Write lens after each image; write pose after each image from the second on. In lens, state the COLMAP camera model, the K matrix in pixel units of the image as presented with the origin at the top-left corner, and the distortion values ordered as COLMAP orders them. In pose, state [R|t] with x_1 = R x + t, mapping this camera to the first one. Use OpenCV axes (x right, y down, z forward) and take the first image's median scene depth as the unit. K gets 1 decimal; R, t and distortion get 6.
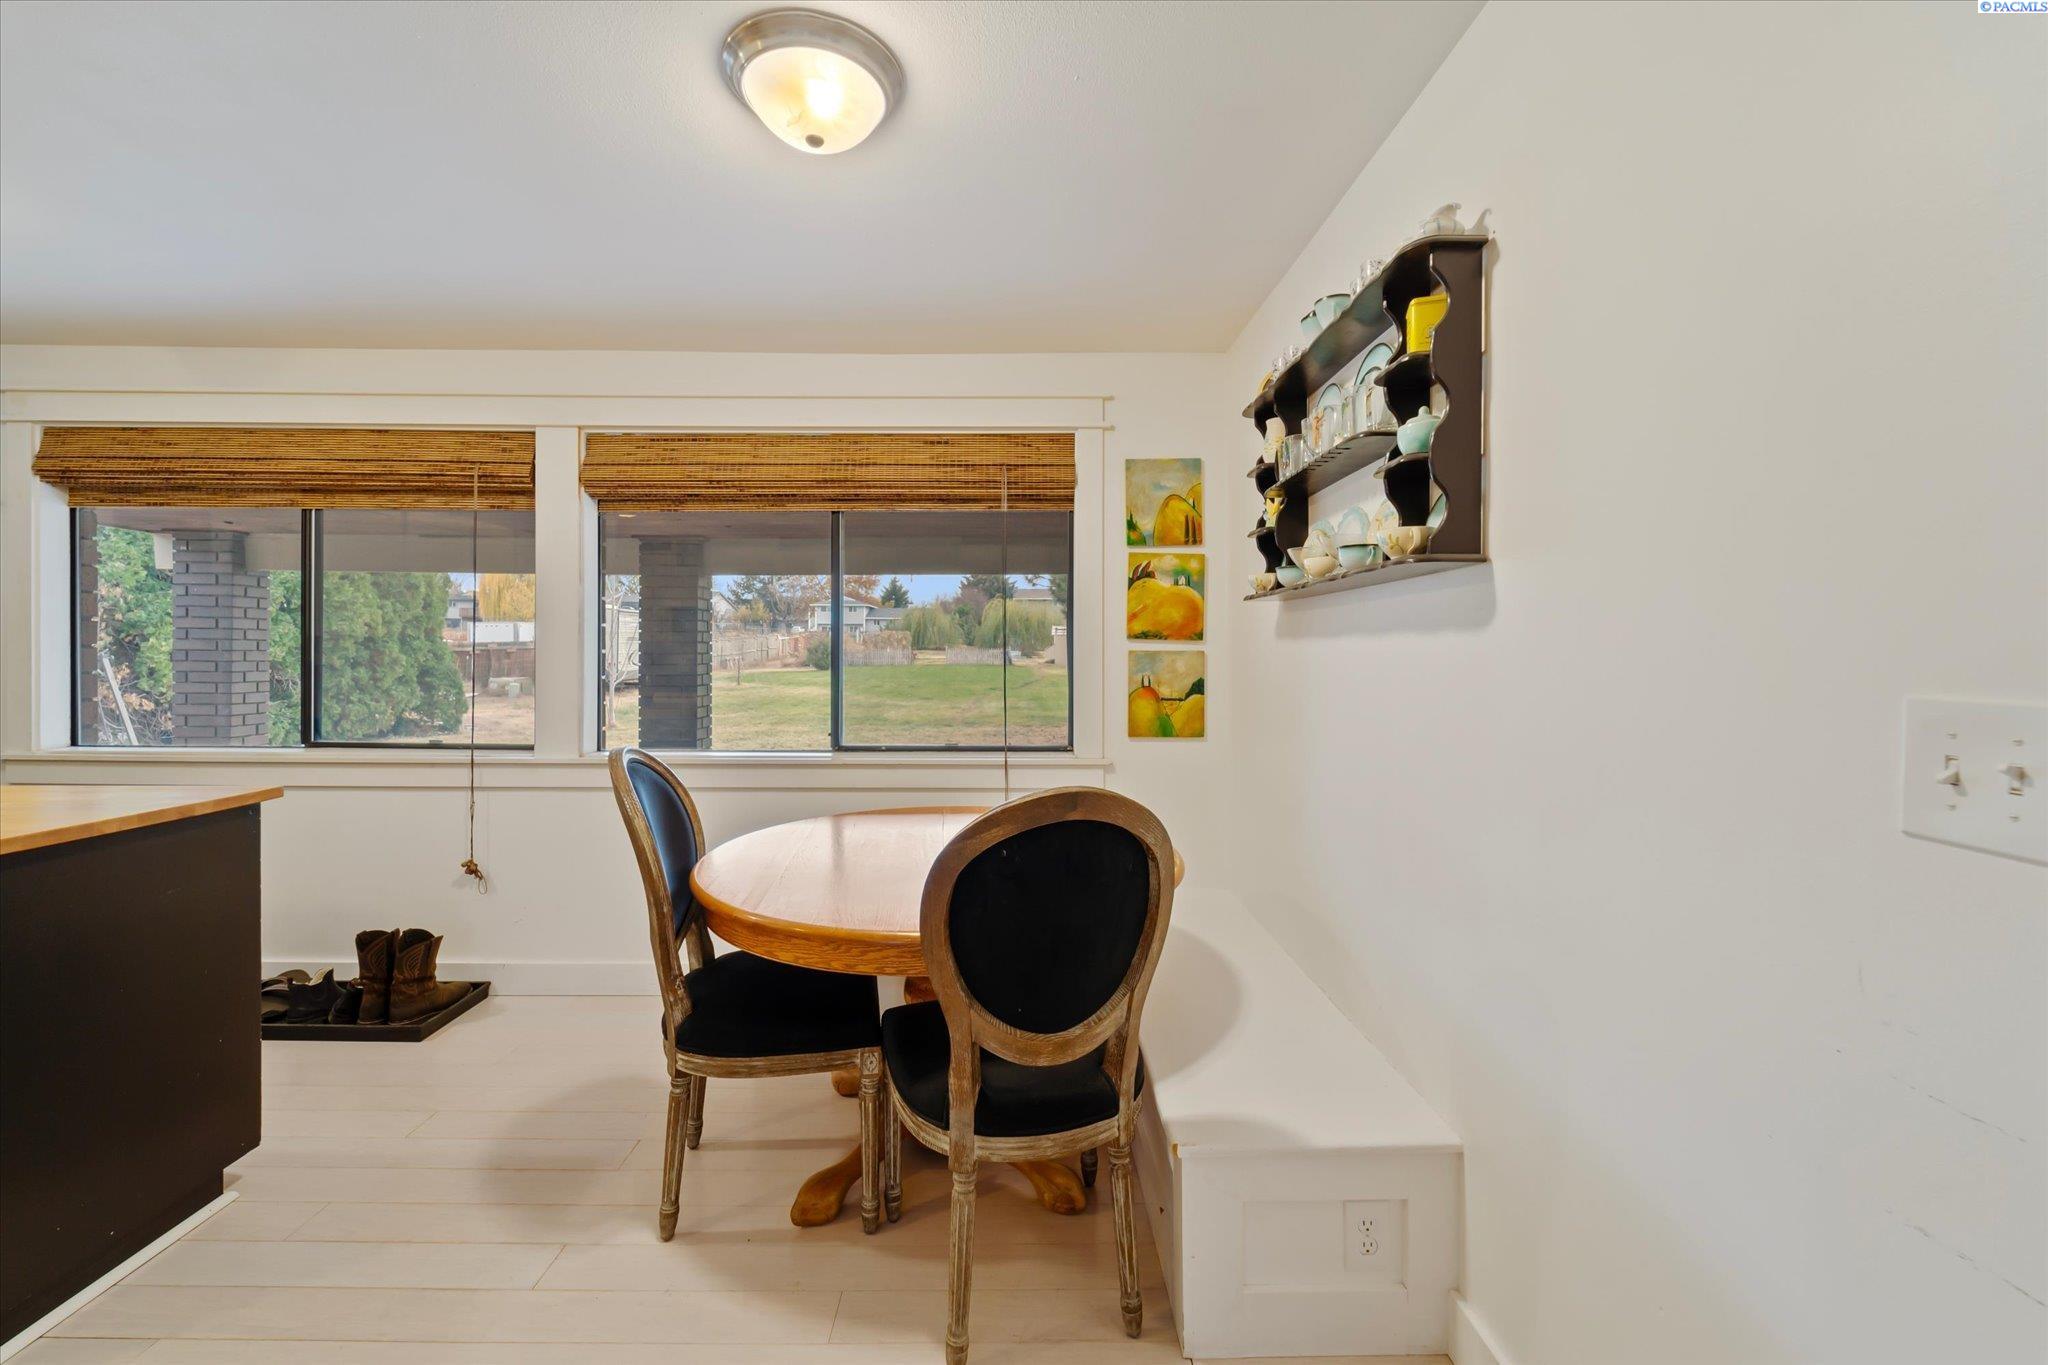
lens RADIAL K [[831.7, 0, 1019.1], [0, 831.7, 654.8], [0, 0, 1]] dist [0.002638, -0.001163]
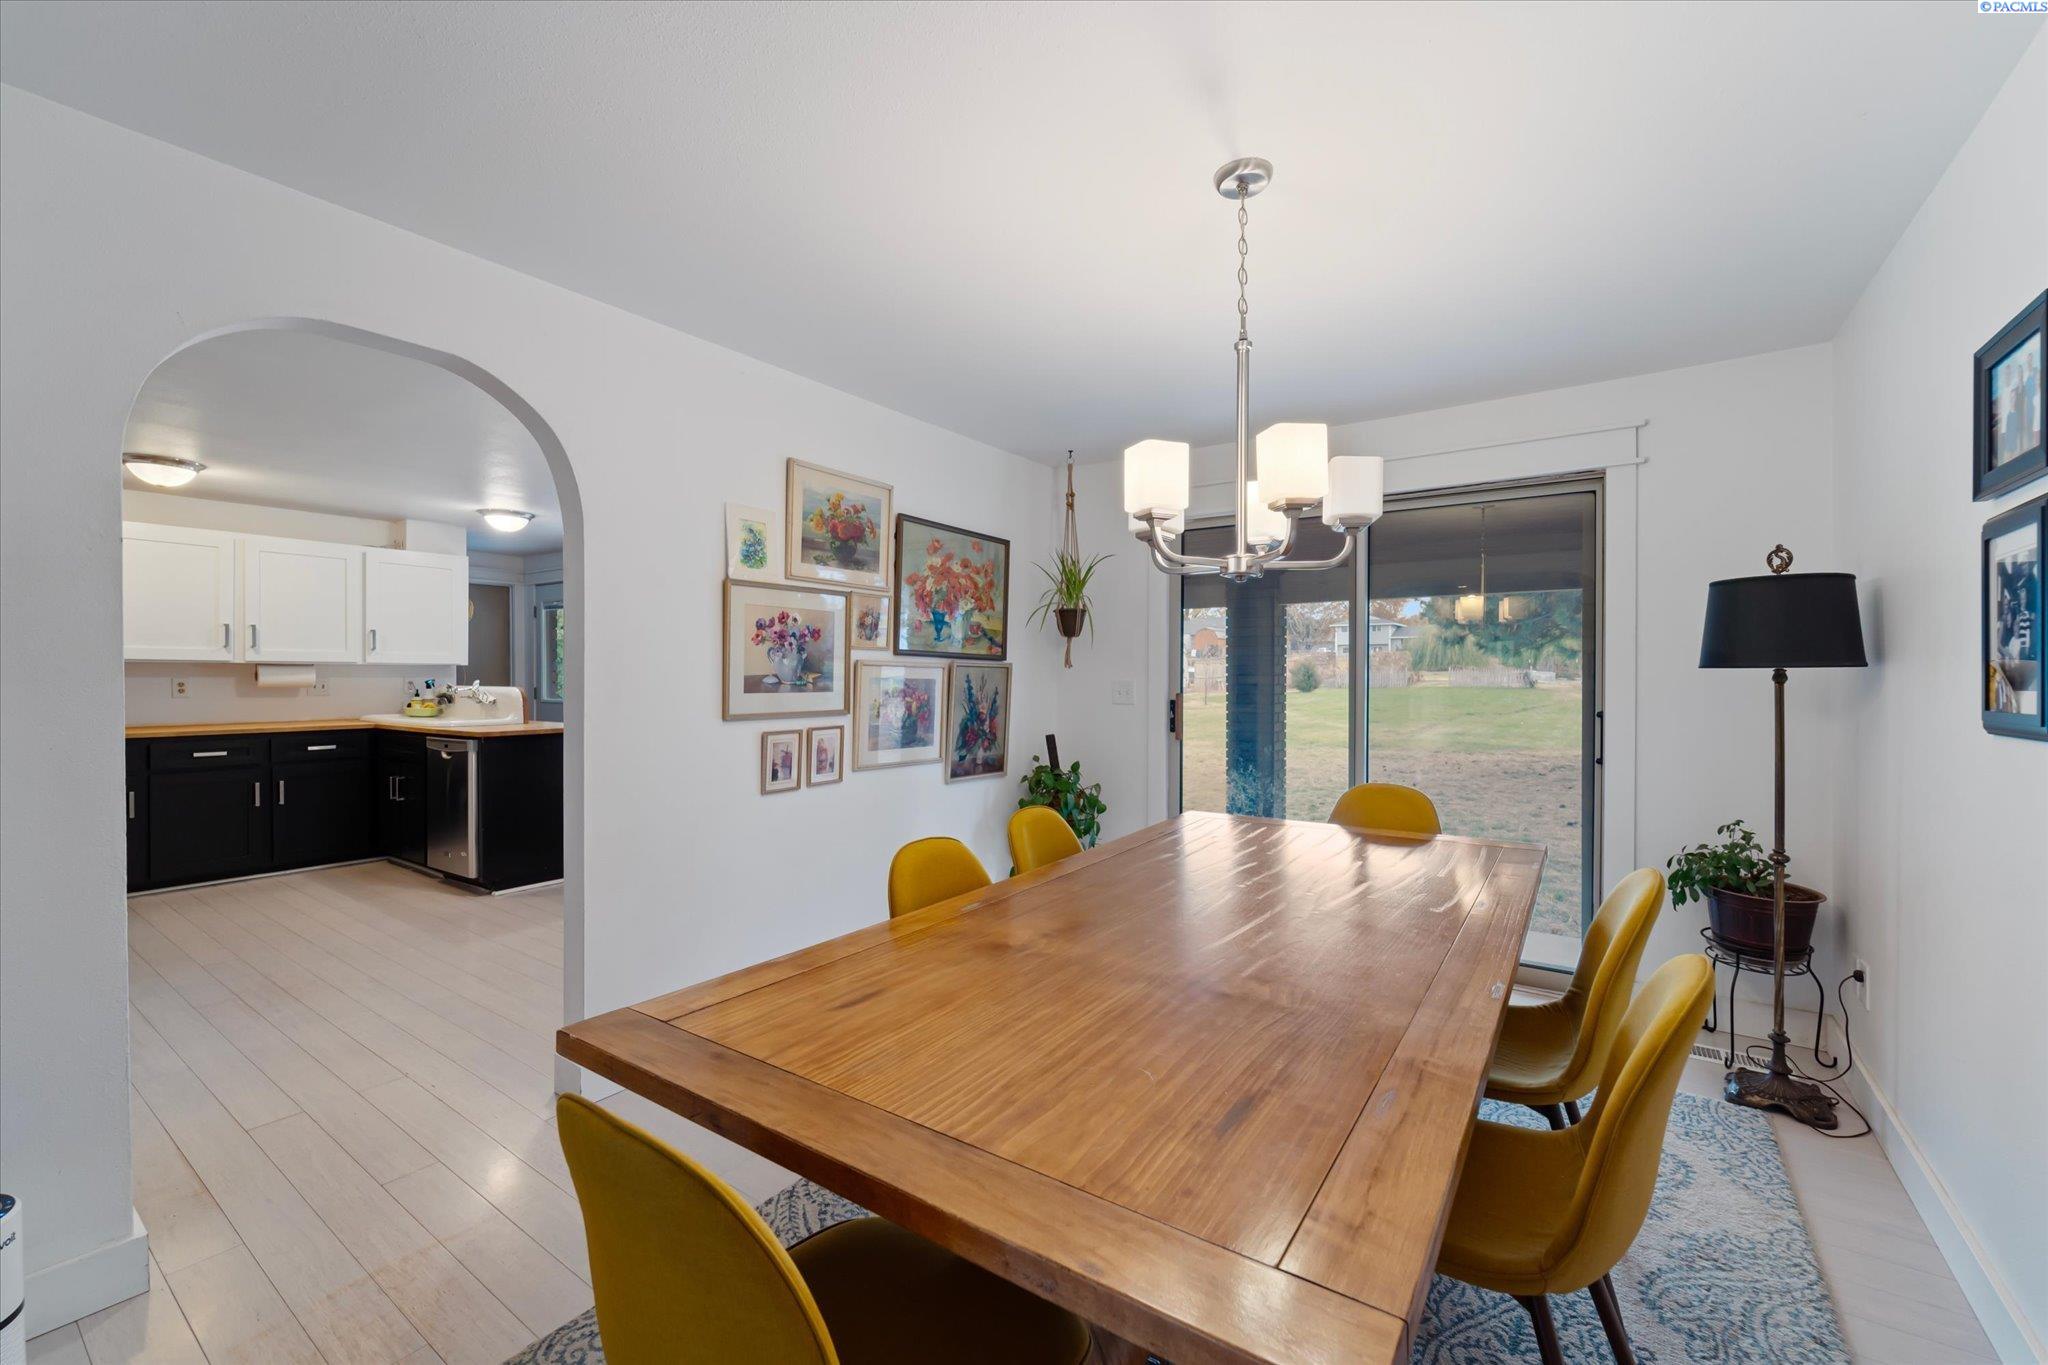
lens RADIAL K [[831.7, 0, 1028.5], [0, 831.7, 680.3], [0, 0, 1]] dist [0.002638, -0.001163]
pose [[0.816835, 0.001817, -0.576869, 1.126396], [0.000788, 0.999991, 0.004265, 0.003764], [0.576871, -0.003939, 0.816826, -0.244192]]
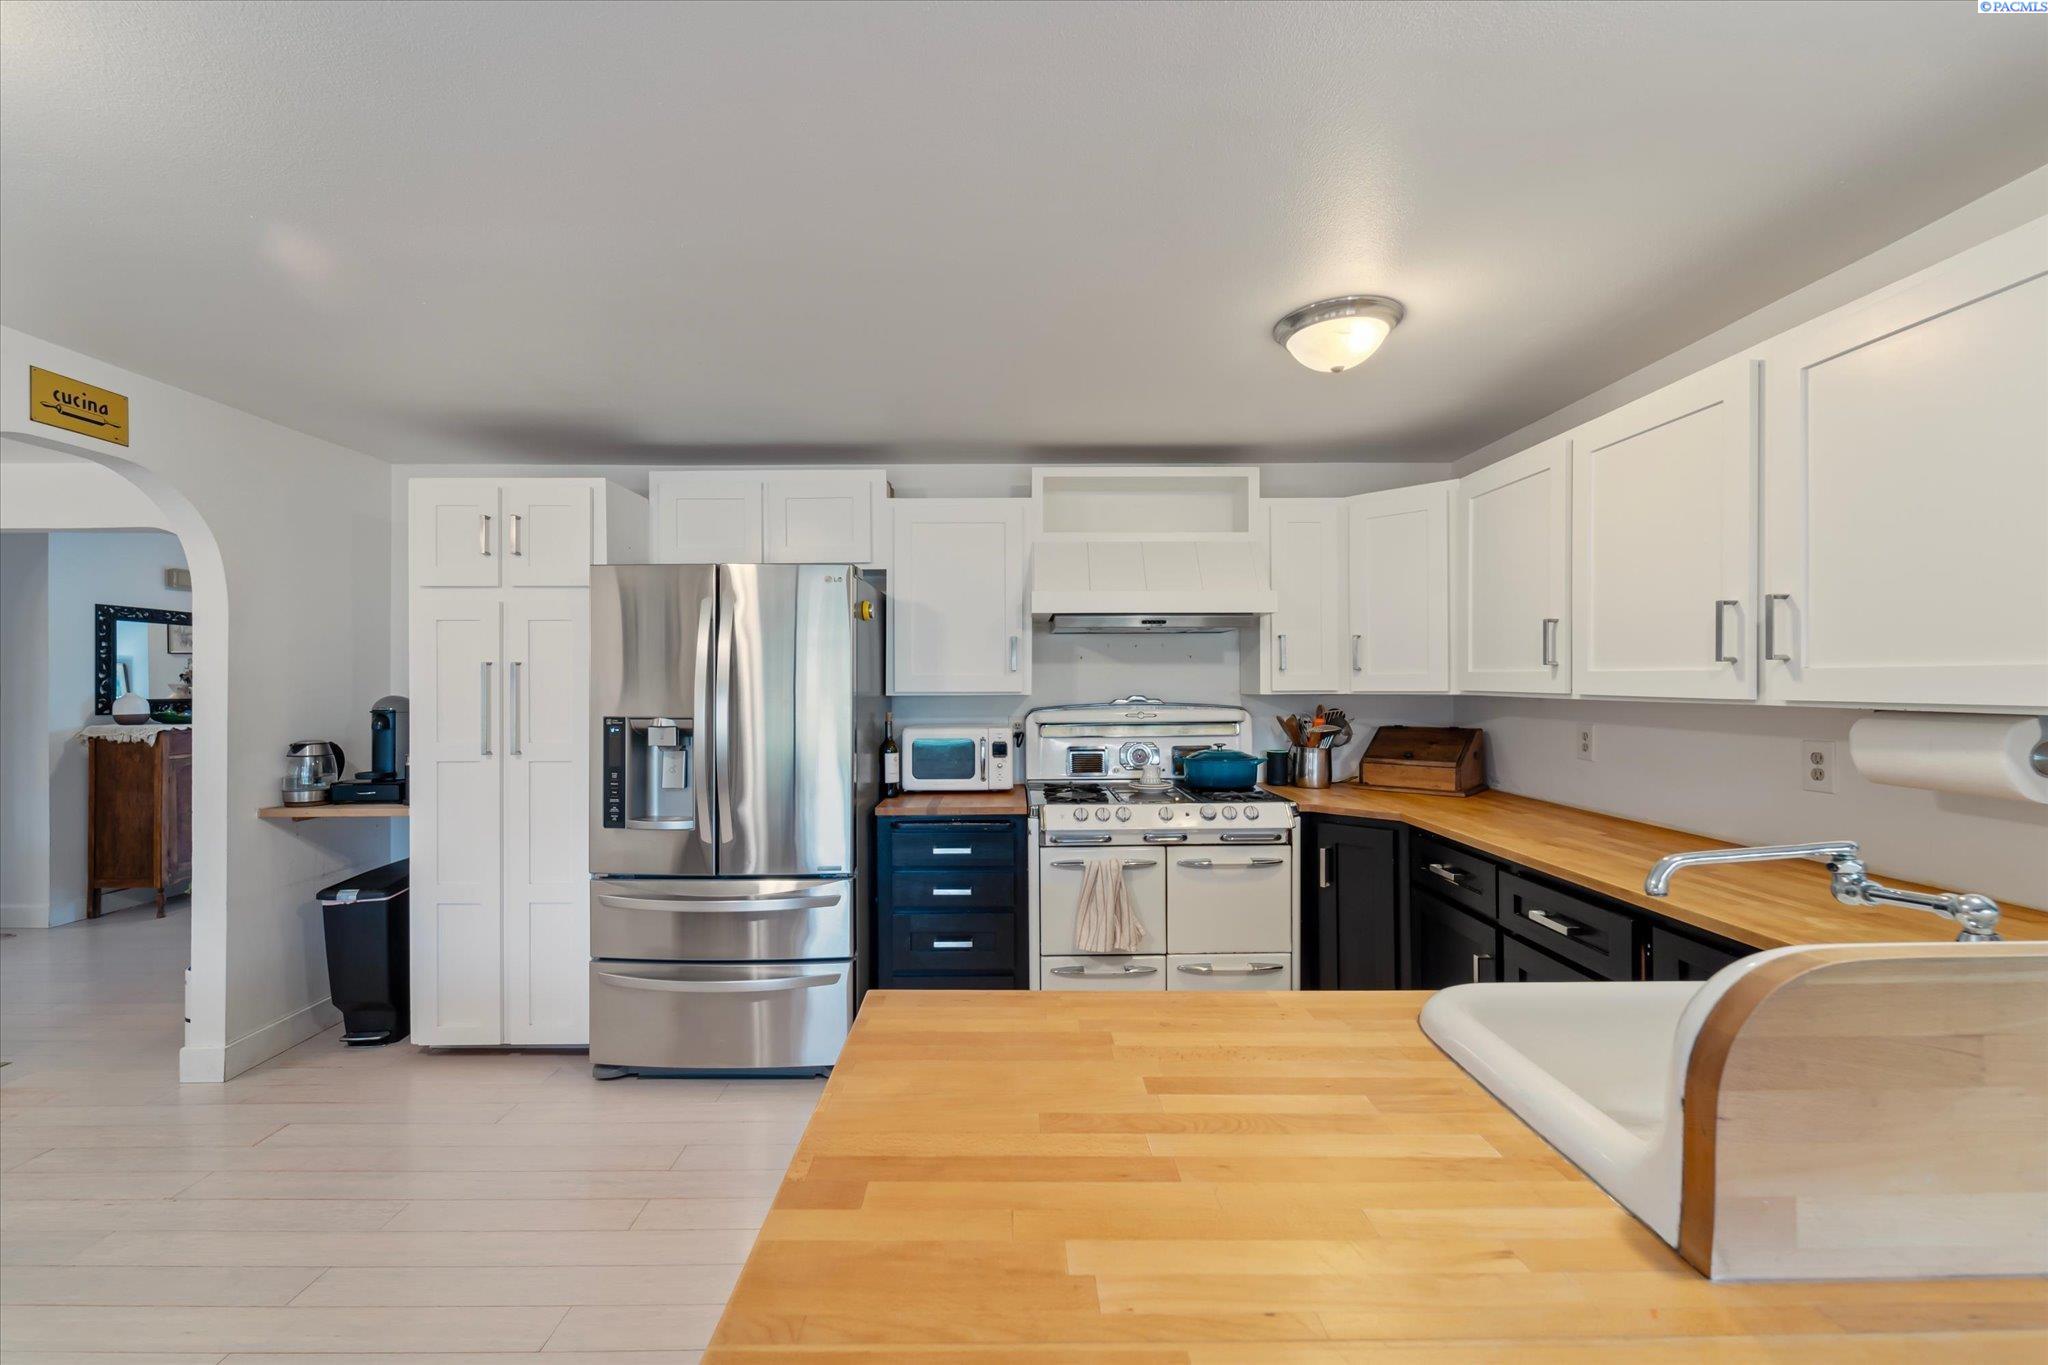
lens RADIAL K [[831.7, 0, 1019.9], [0, 831.7, 684.9], [0, 0, 1]] dist [0.002638, -0.001163]
pose [[-1.000000, -0.000103, 0.000416, -0.642313], [-0.000102, 0.999996, 0.002935, -0.042593], [-0.000417, 0.002935, -0.999996, 0.820945]]
